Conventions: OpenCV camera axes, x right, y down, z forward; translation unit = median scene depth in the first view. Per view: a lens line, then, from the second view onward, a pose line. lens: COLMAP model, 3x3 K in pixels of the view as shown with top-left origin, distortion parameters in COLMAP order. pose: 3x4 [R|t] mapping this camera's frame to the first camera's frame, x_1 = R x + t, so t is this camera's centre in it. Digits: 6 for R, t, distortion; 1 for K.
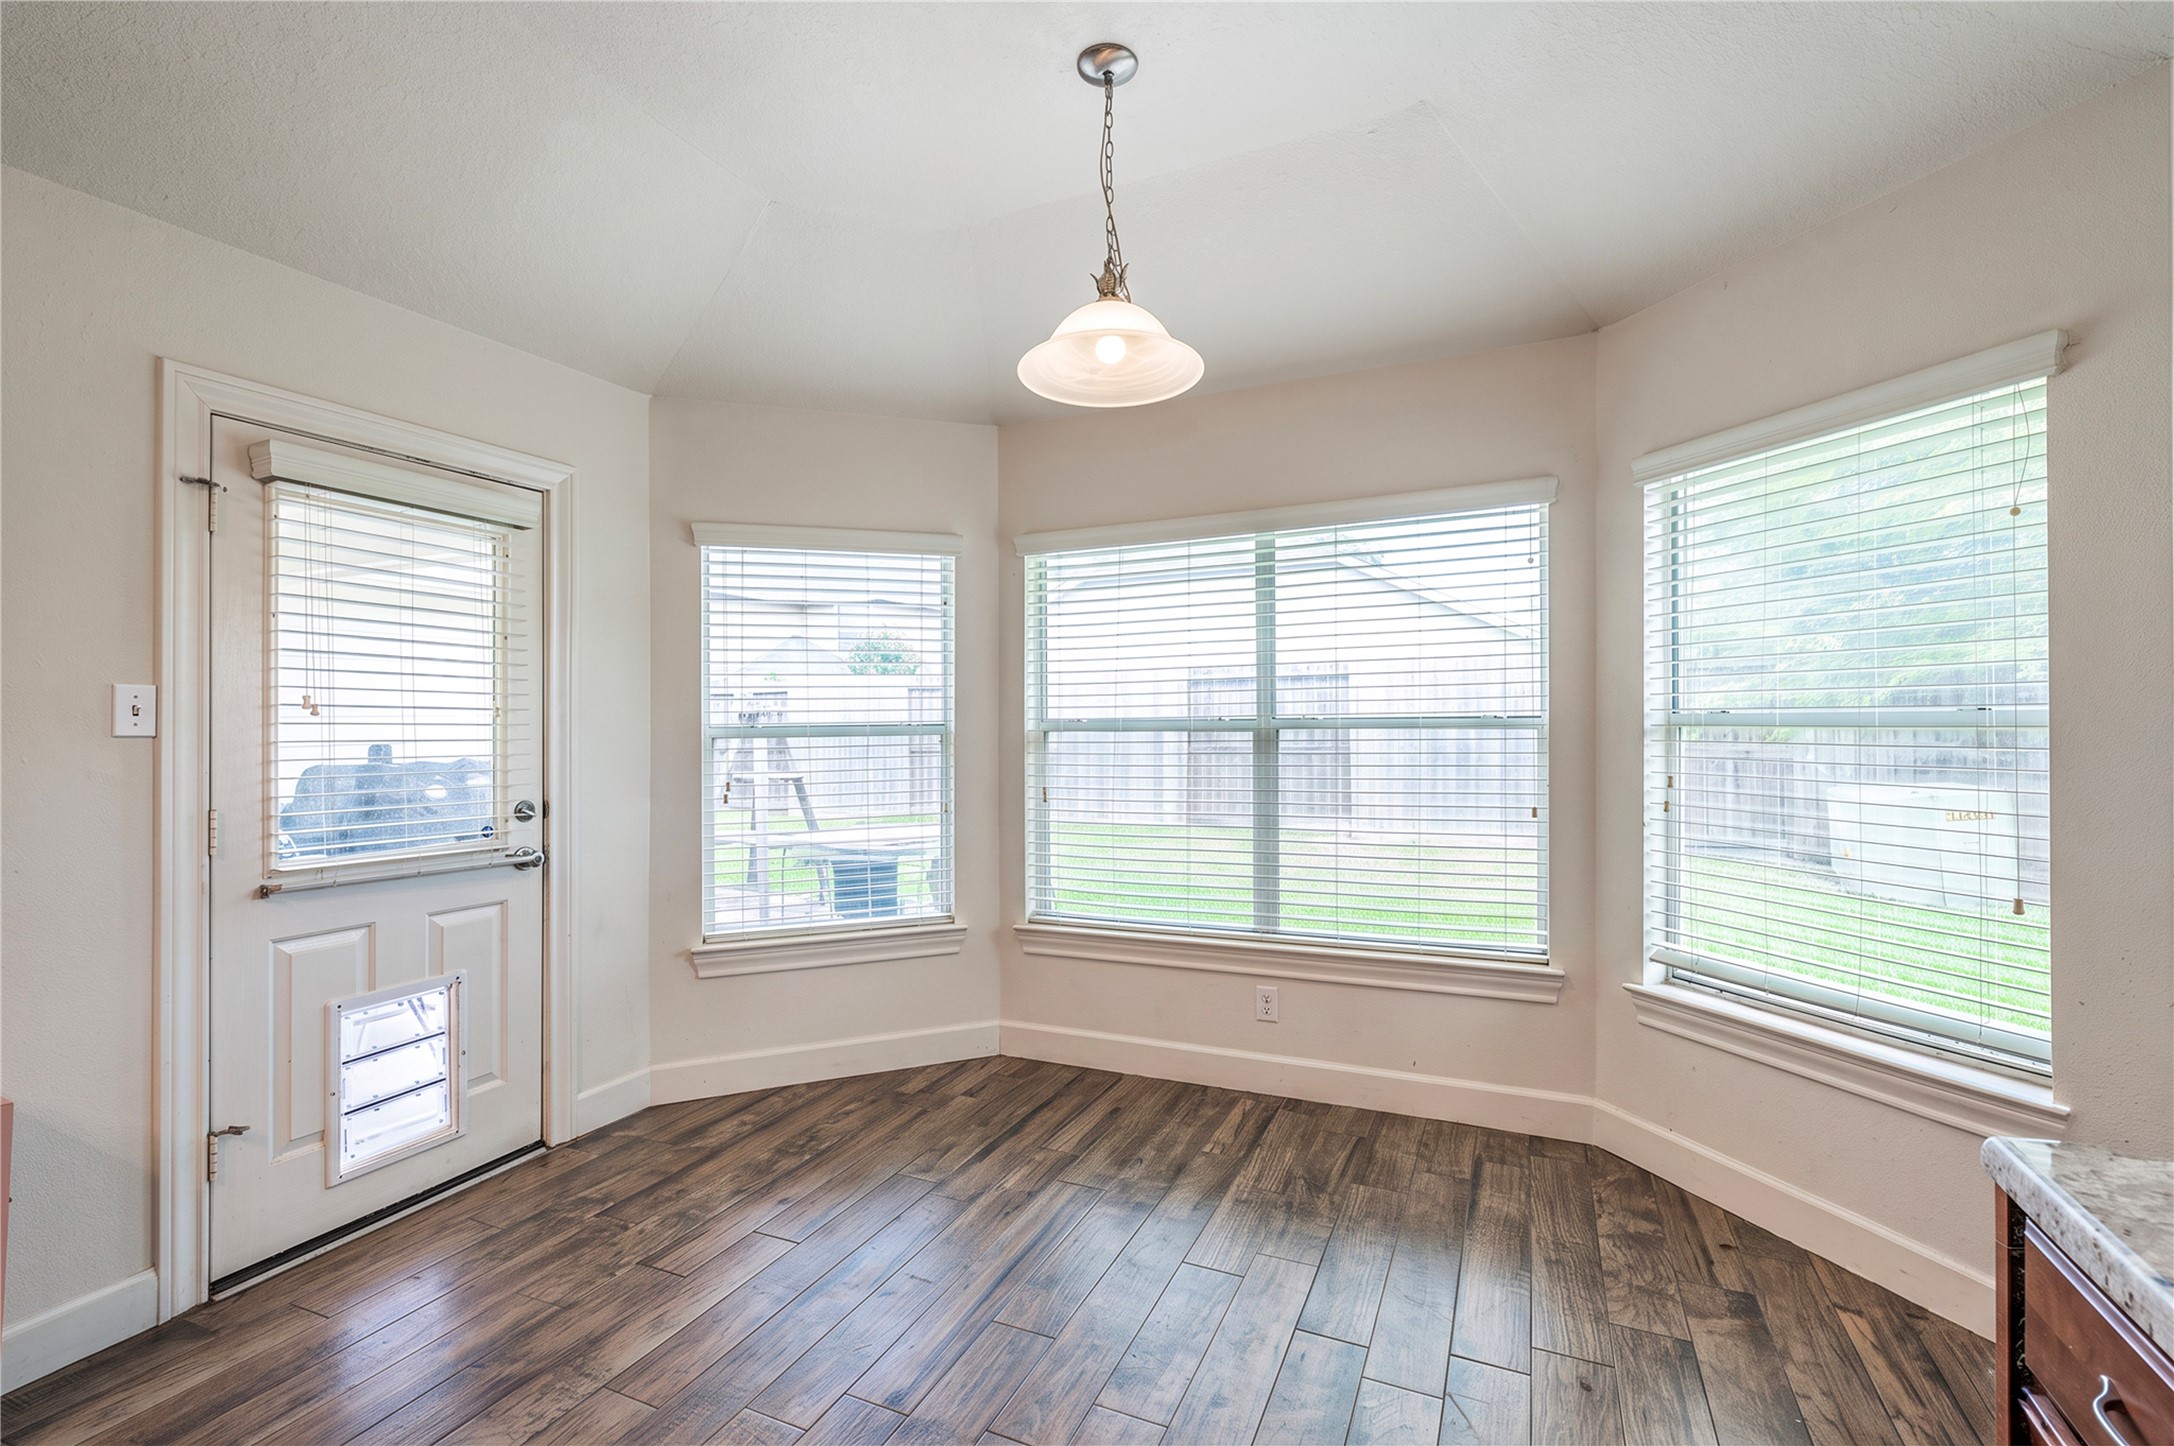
lens RADIAL K [[963.7, 0, 1085.7], [0, 963.7, 727.1], [0, 0, 1]] dist [-0.005726, 0.000075]
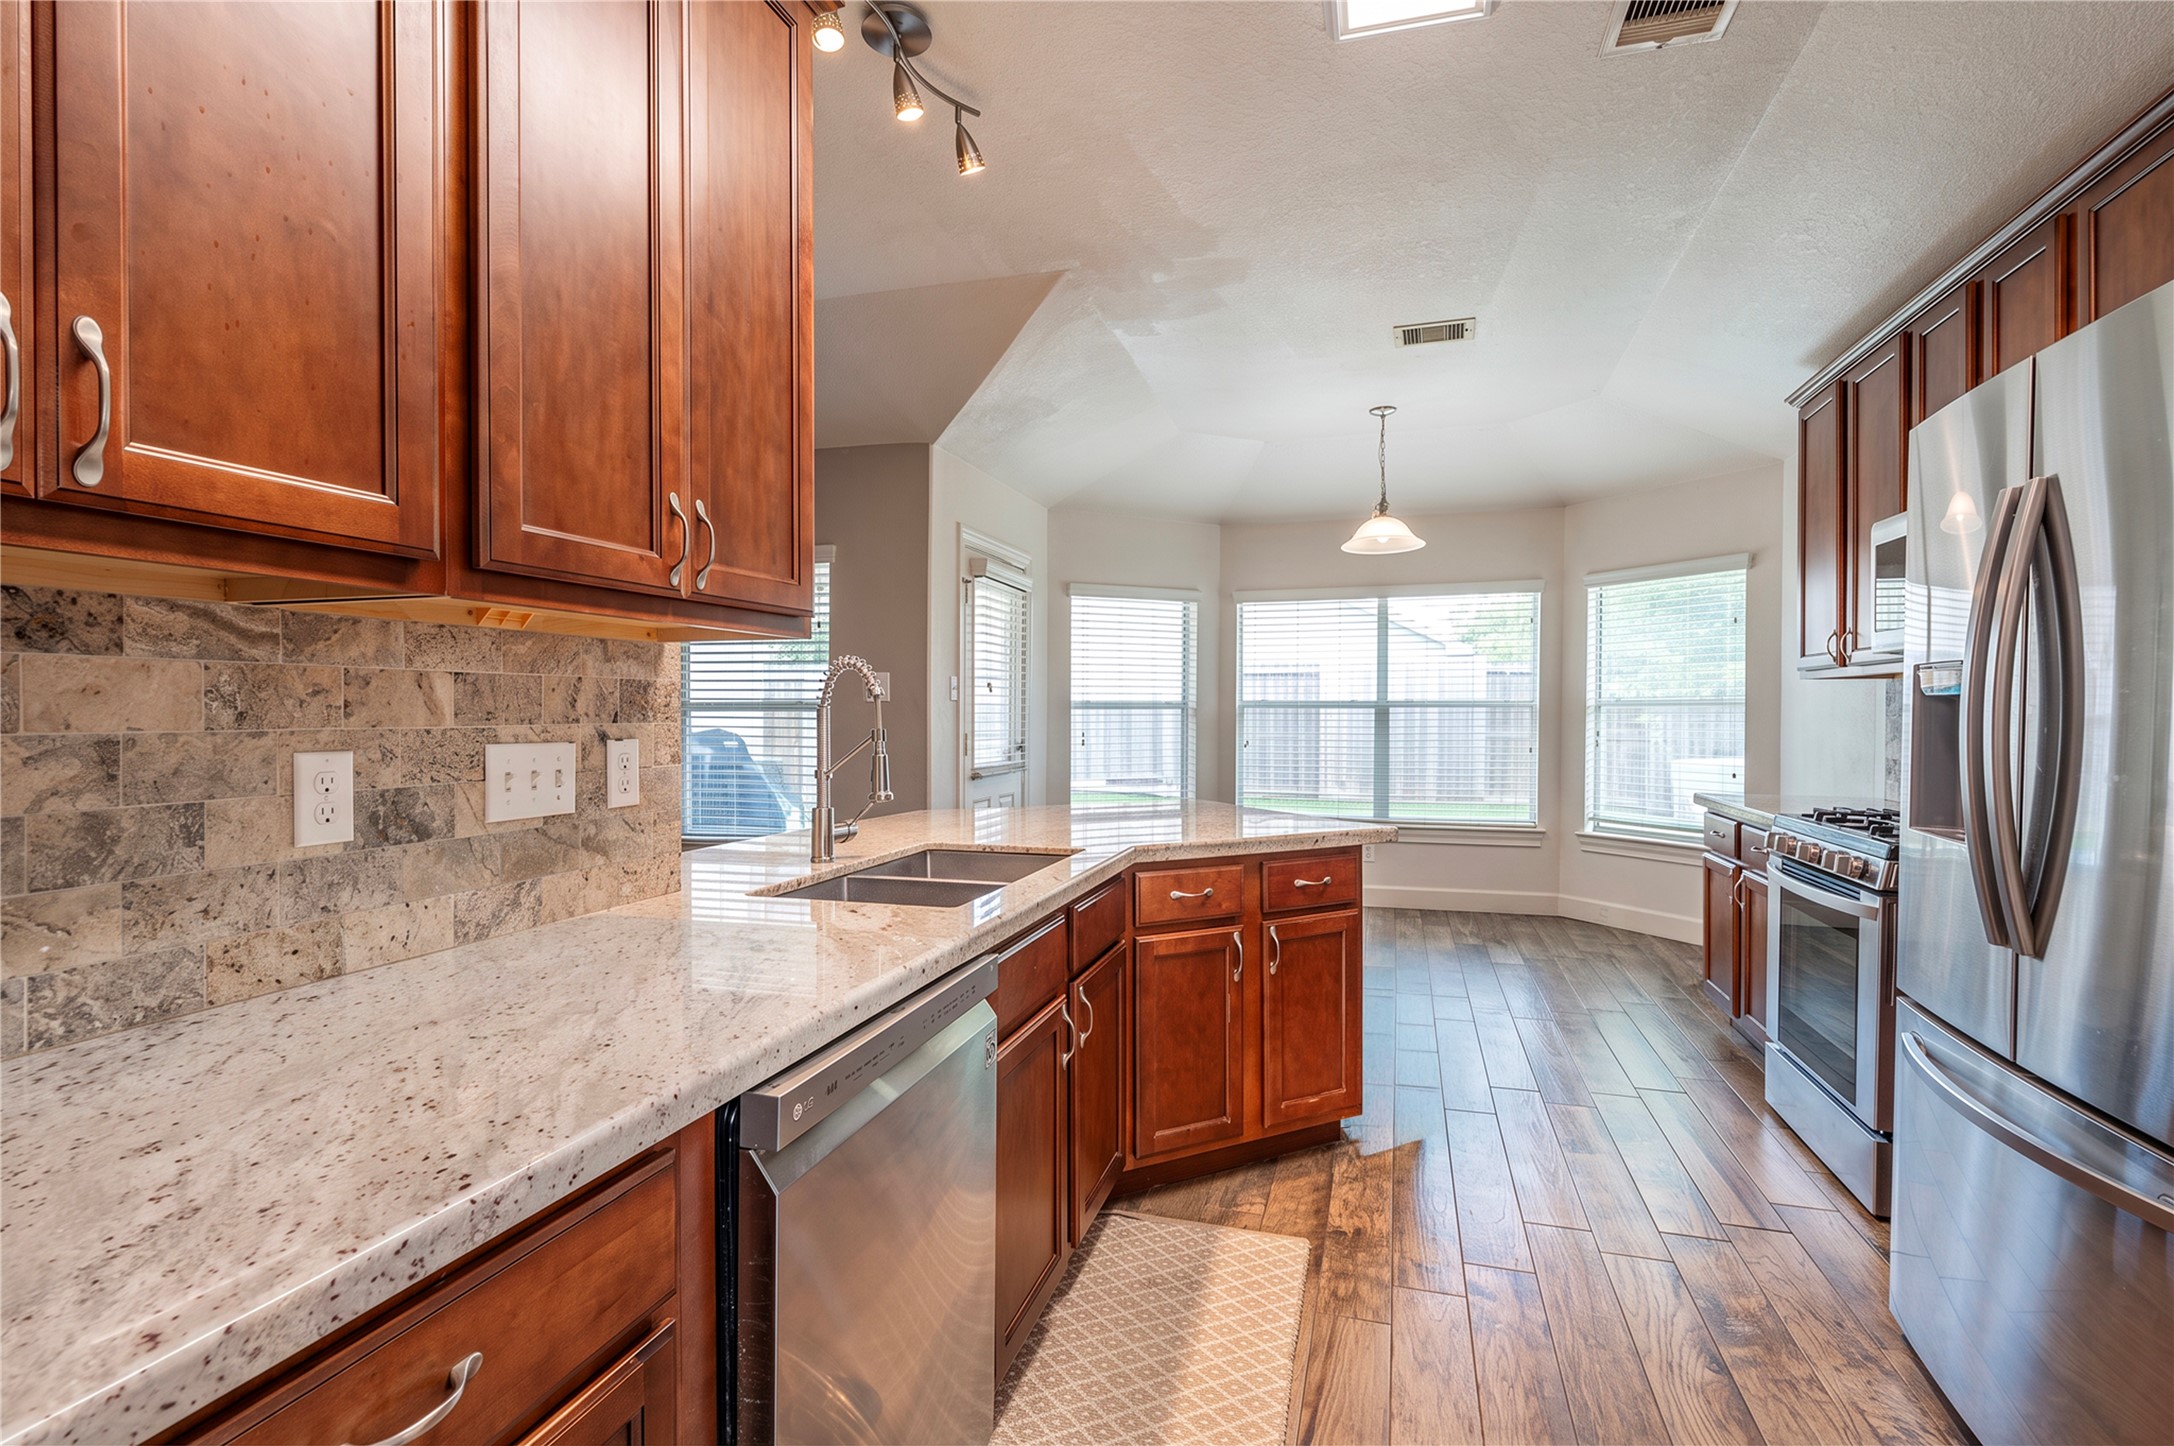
lens RADIAL K [[1051.1, 0, 1087.4], [0, 1051.1, 723.3], [0, 0, 1]] dist [0.002028, -0.000047]
pose [[0.989201, 0.008354, 0.146324, -0.643277], [-0.008750, 0.999960, 0.002065, 0.033439], [-0.146301, -0.003323, 0.989235, -0.855367]]
